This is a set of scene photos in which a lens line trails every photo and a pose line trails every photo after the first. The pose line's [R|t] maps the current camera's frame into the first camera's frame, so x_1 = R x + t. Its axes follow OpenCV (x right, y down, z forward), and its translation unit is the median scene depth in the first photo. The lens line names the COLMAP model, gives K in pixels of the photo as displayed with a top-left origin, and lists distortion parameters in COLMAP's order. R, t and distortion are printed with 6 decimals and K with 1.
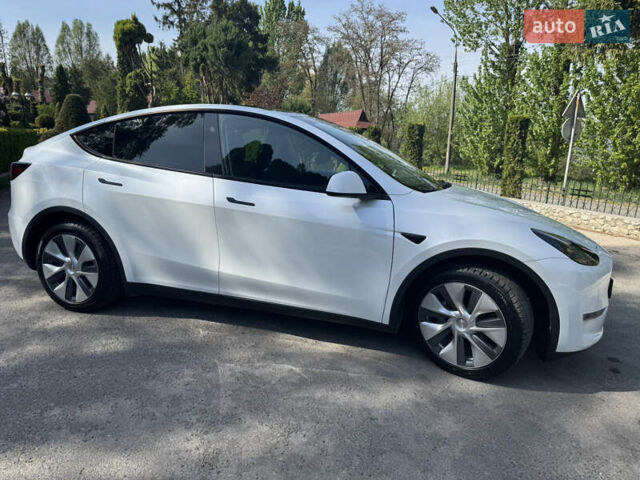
lens RADIAL K [[456.4, 0, 319.8], [0, 456.4, 239.1], [0, 0, 1]] dist [0.023299, -0.028298]
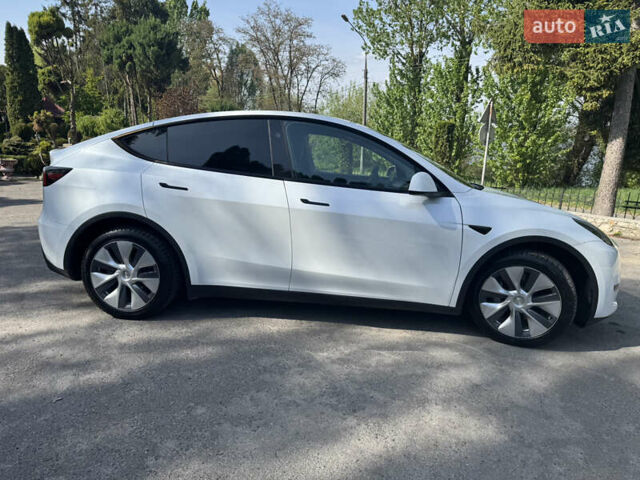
lens RADIAL K [[456.4, 0, 319.2], [0, 456.4, 239.0], [0, 0, 1]] dist [0.023299, -0.028298]
pose [[0.978168, -0.040599, 0.203810, -0.056431], [0.041553, 0.999136, -0.000399, 0.000646], [-0.203618, 0.008859, 0.979010, -0.006682]]
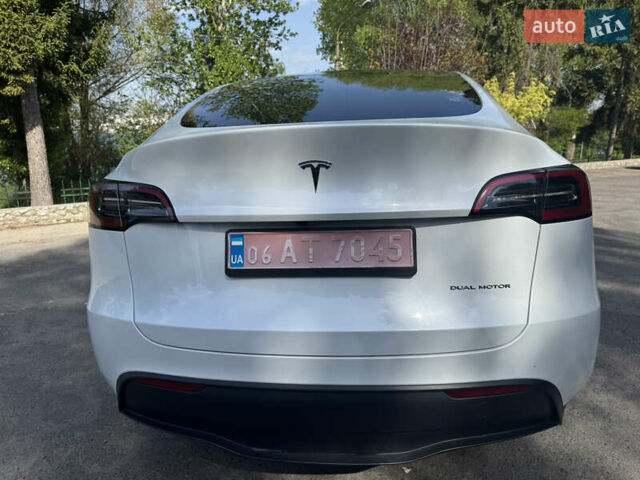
lens RADIAL K [[456.4, 0, 319.8], [0, 456.4, 238.3], [0, 0, 1]] dist [0.023299, -0.028298]
pose [[-0.183864, -0.222873, 0.957351, -0.177300], [0.225178, 0.938505, 0.261732, -0.045865], [-0.956812, 0.263697, -0.122371, 0.224178]]
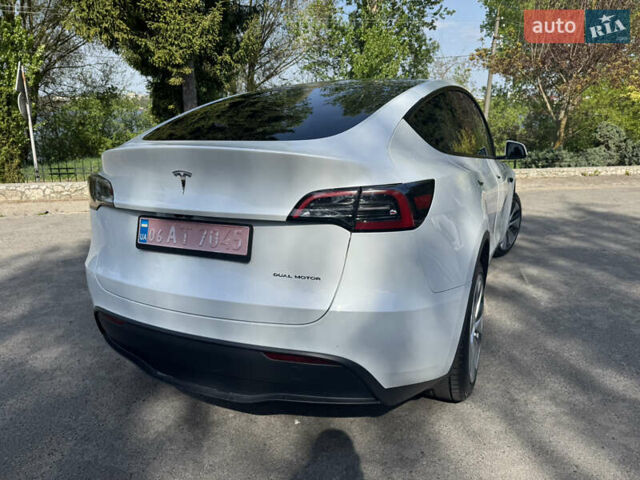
lens RADIAL K [[456.4, 0, 320.6], [0, 456.4, 238.8], [0, 0, 1]] dist [0.023299, -0.028298]
pose [[0.152009, -0.264372, 0.952366, -0.195195], [0.216482, 0.949072, 0.228904, -0.041896], [-0.964380, 0.171374, 0.201500, 0.177716]]
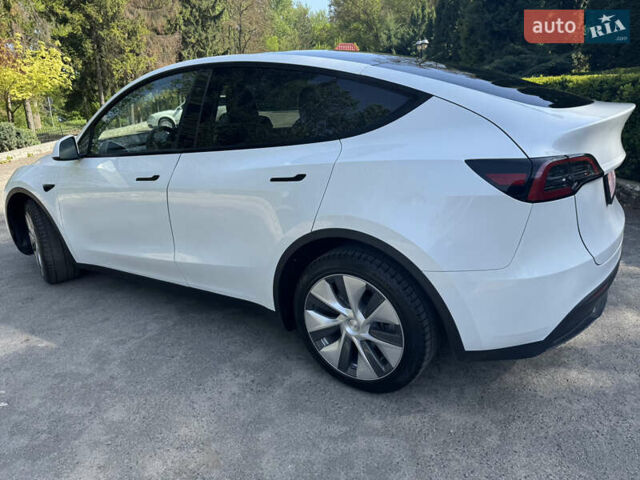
lens RADIAL K [[456.4, 0, 320.4], [0, 456.4, 240.3], [0, 0, 1]] dist [0.023299, -0.028298]
pose [[-0.955463, -0.076803, 0.284941, -0.086310], [0.081817, 0.858751, 0.505819, -0.074790], [-0.283542, 0.506604, -0.814221, 0.329615]]
